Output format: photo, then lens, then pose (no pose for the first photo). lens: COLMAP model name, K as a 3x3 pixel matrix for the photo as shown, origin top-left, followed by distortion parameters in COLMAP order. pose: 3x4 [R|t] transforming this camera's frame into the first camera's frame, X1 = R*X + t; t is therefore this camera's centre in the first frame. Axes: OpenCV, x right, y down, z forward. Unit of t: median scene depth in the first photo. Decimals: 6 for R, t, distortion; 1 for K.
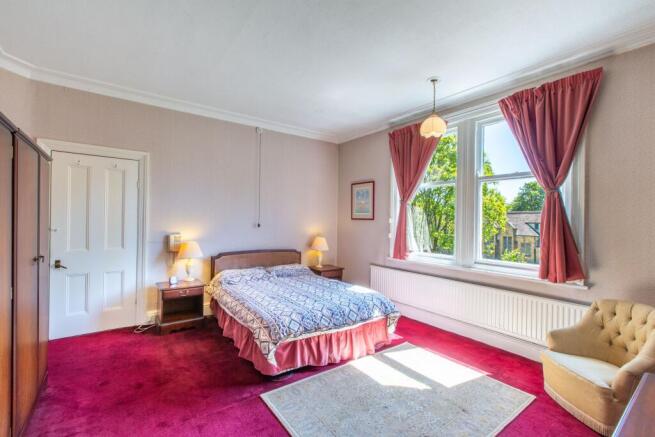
lens RADIAL K [[287.3, 0, 327.5], [0, 287.3, 218.5], [0, 0, 1]] dist [-0.001976, -0.000085]
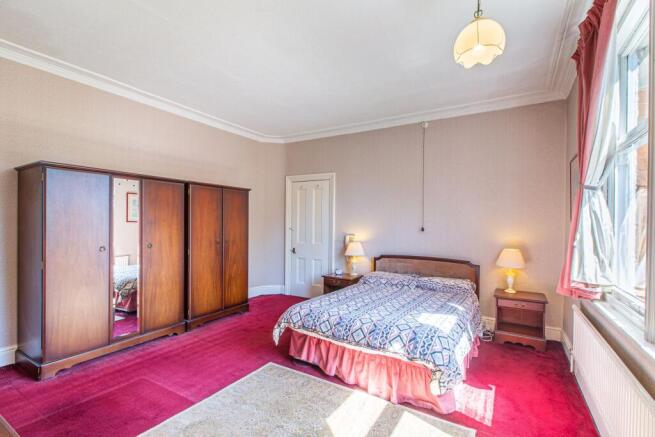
lens RADIAL K [[310.3, 0, 327.5], [0, 310.3, 218.5], [0, 0, 1]] dist [0.036298, 0.000049]
pose [[0.388791, -0.018026, -0.921150, 0.781746], [0.002547, 0.999826, -0.018491, 0.009859], [0.921323, 0.004843, 0.388769, 0.481383]]
